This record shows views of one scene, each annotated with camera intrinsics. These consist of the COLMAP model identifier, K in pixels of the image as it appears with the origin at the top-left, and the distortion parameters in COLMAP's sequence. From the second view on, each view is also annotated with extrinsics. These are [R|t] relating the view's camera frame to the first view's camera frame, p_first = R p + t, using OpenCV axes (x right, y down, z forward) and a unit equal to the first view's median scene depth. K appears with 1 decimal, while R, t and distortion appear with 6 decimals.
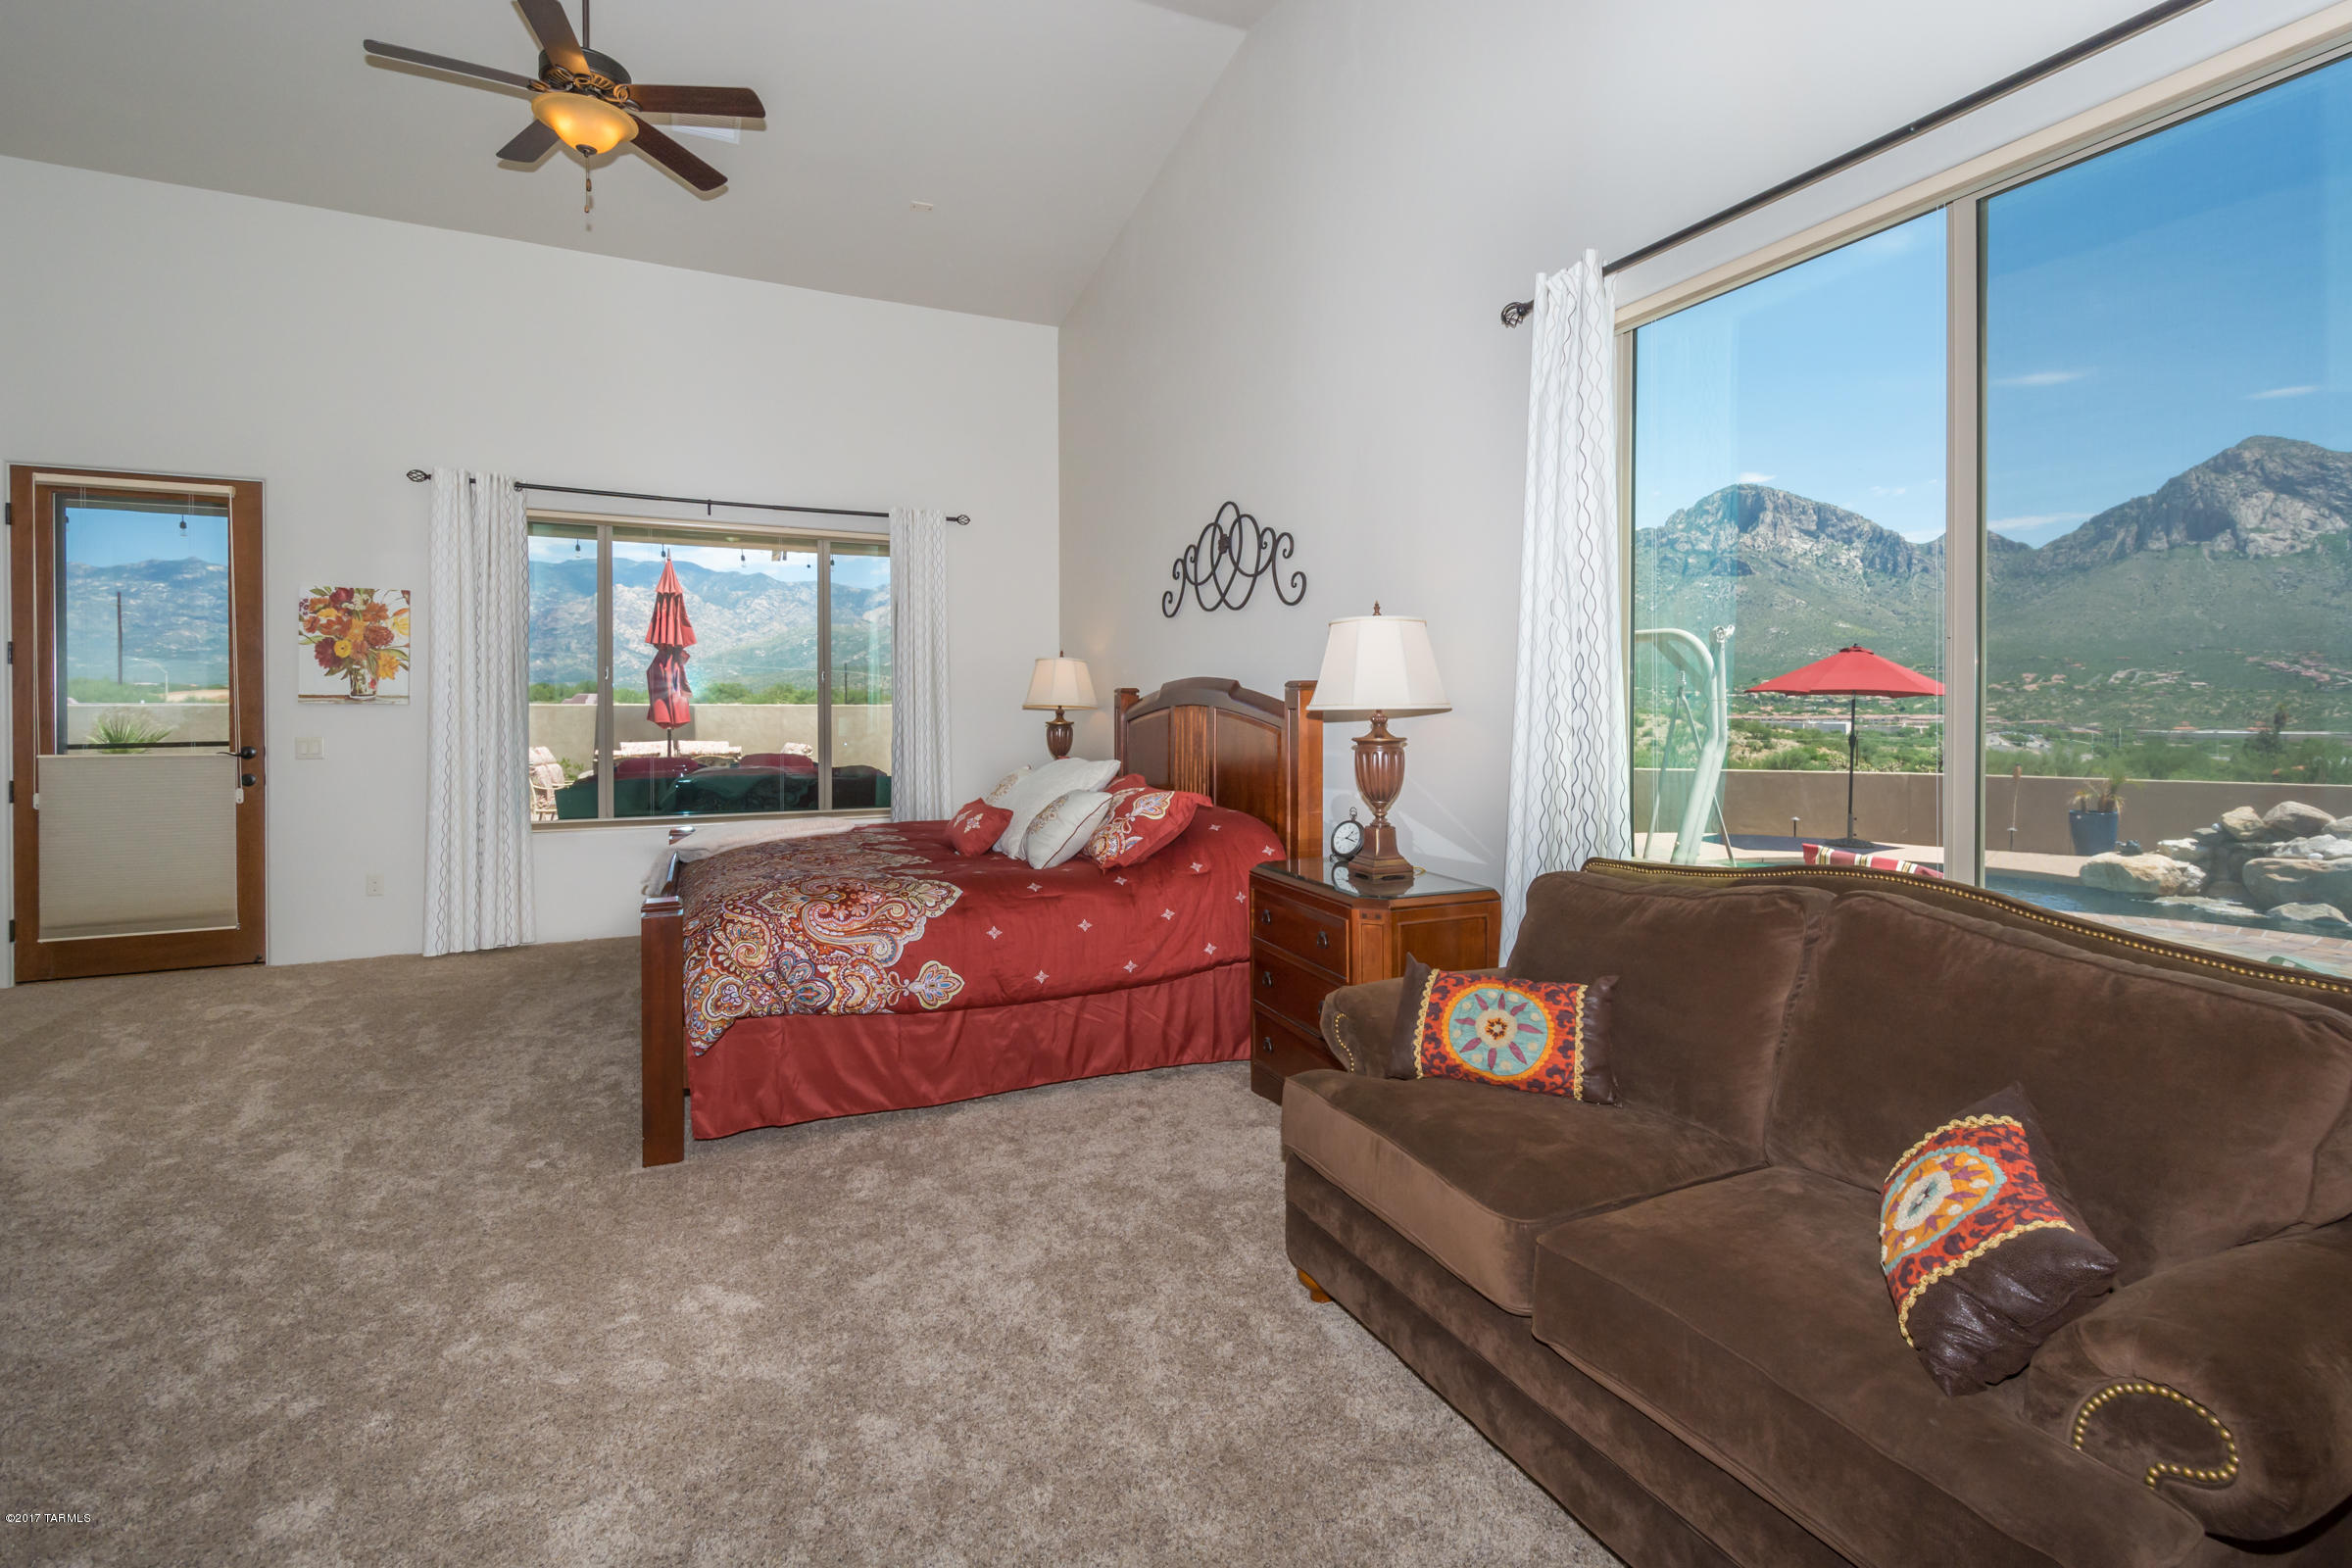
lens RADIAL K [[1049.3, 0, 1187.1], [0, 1049.3, 736.5], [0, 0, 1]] dist [0.005669, -0.000543]
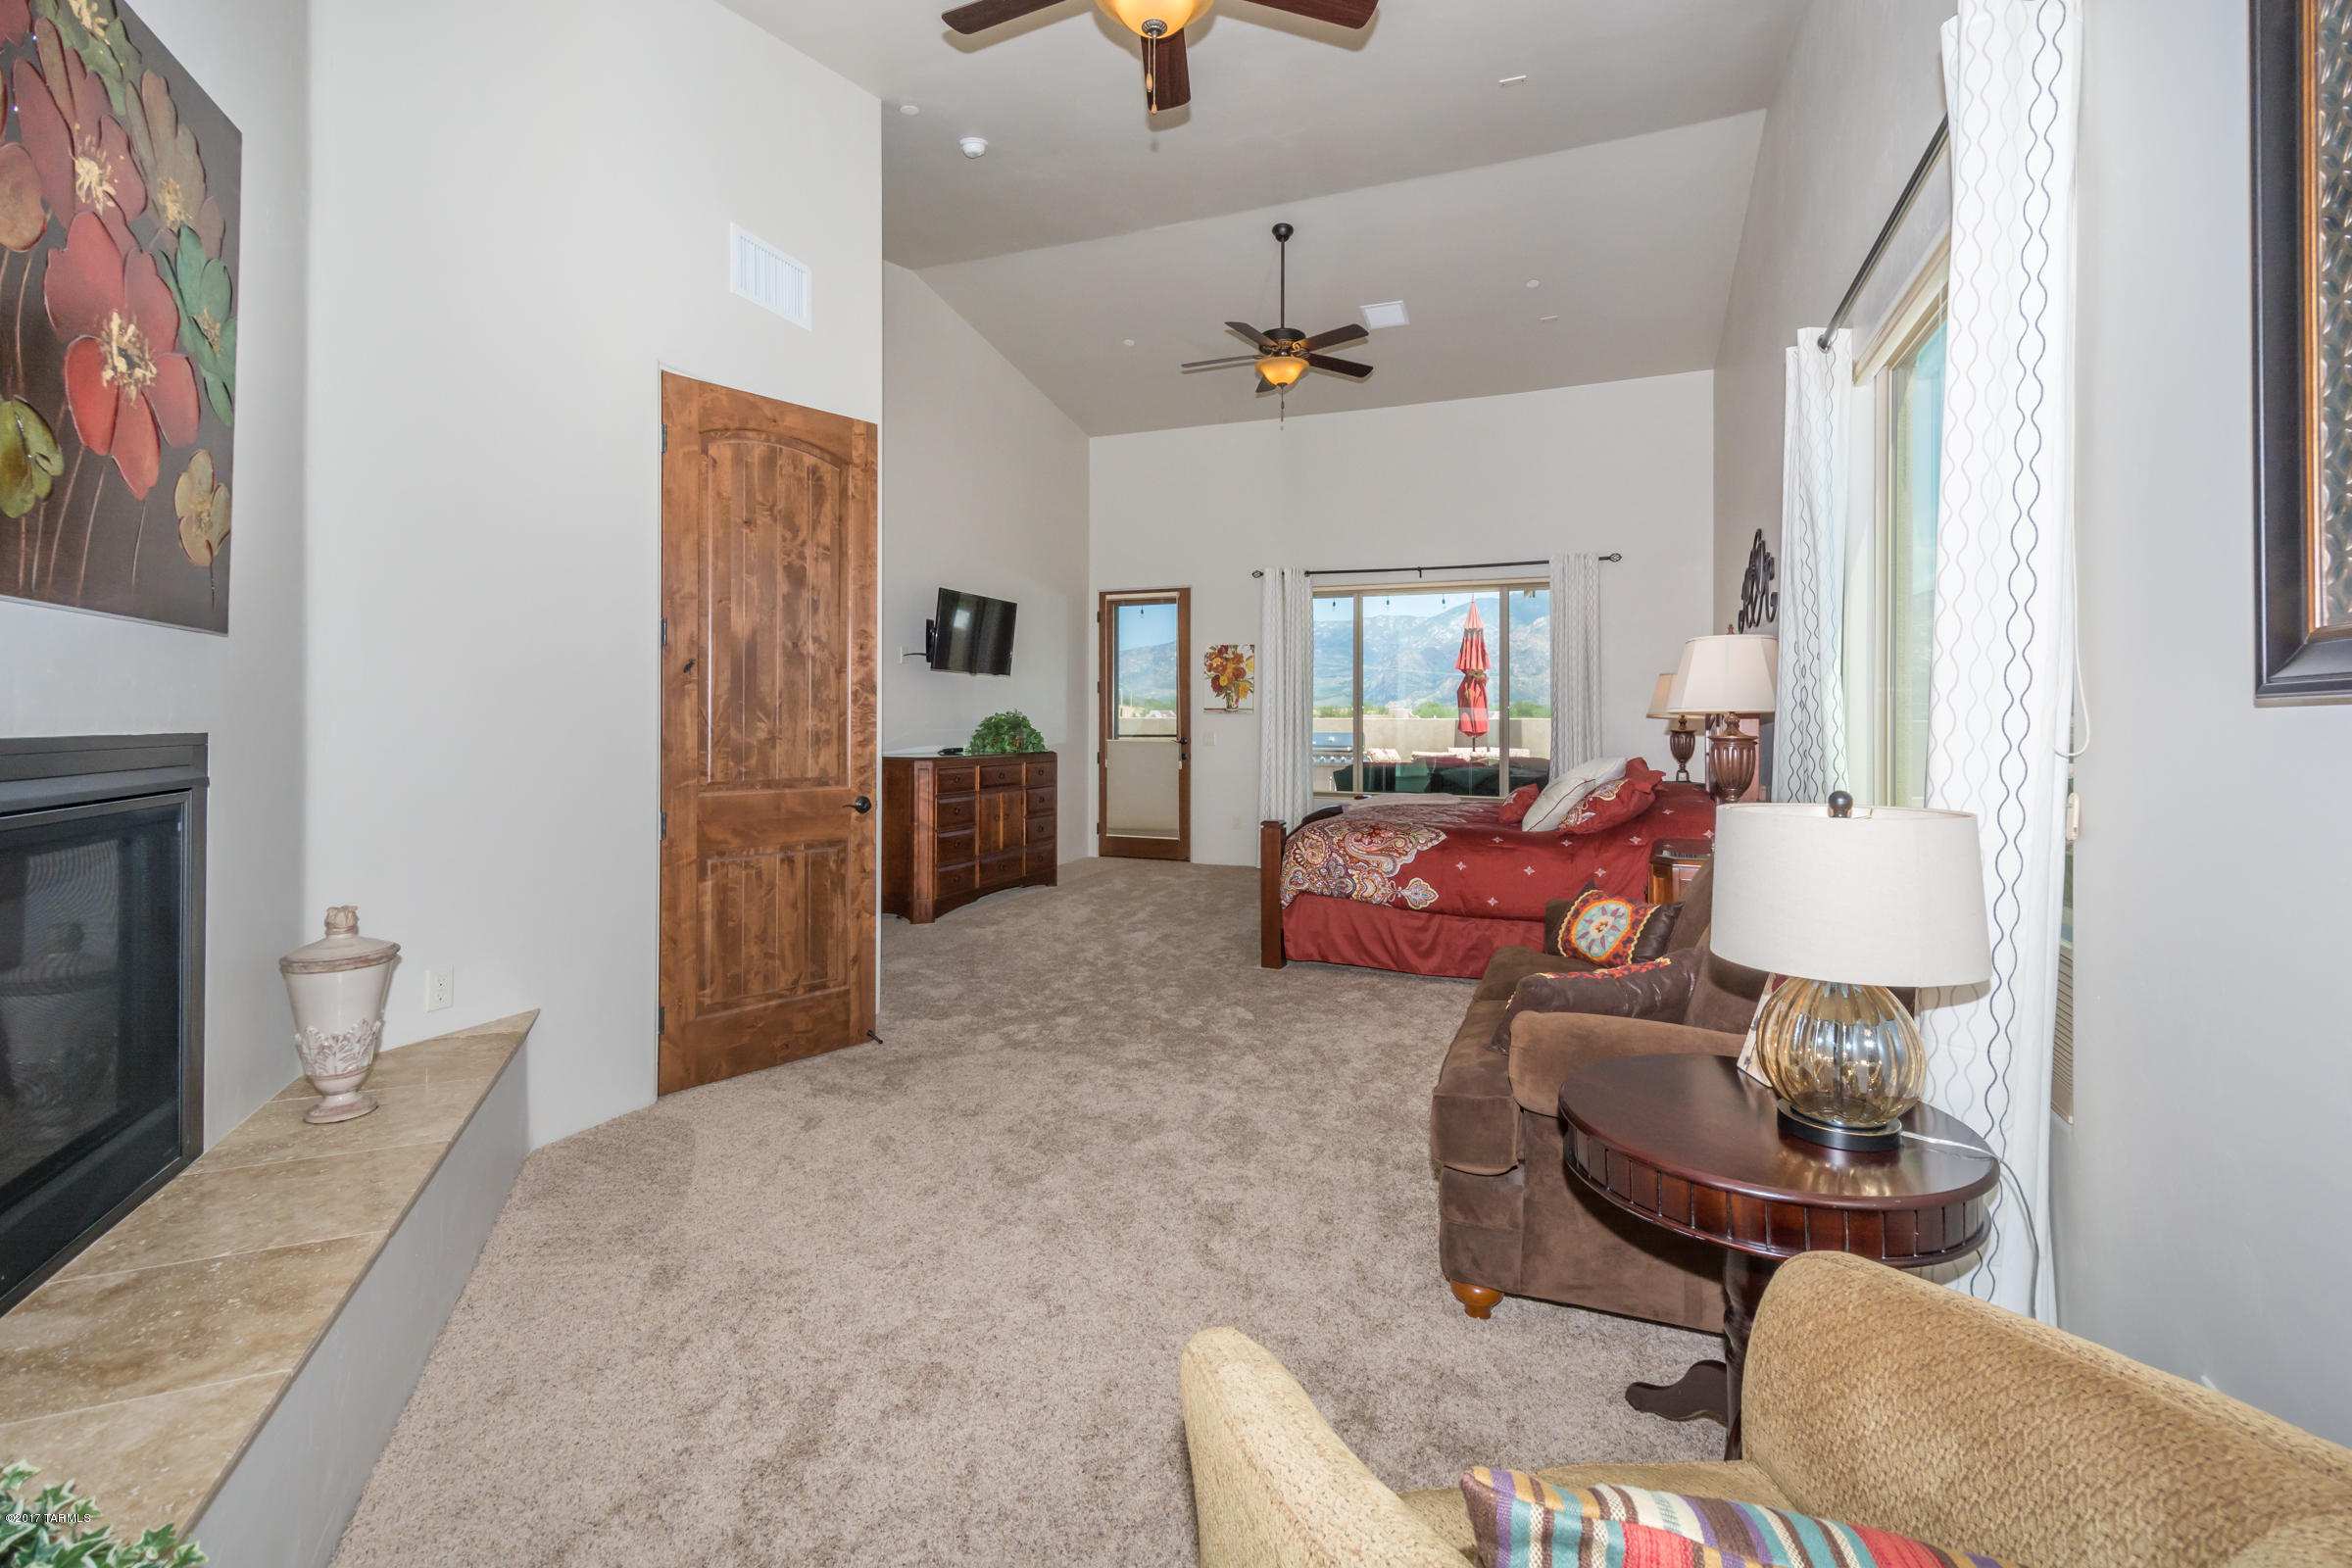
lens RADIAL K [[1011.1, 0, 1194.1], [0, 1011.1, 783.3], [0, 0, 1]] dist [0.006954, -0.000202]
pose [[0.680913, 0.050573, -0.730616, 0.563984], [-0.029060, 0.998693, 0.042047, 0.021768], [0.731788, -0.007399, 0.681492, -0.226074]]
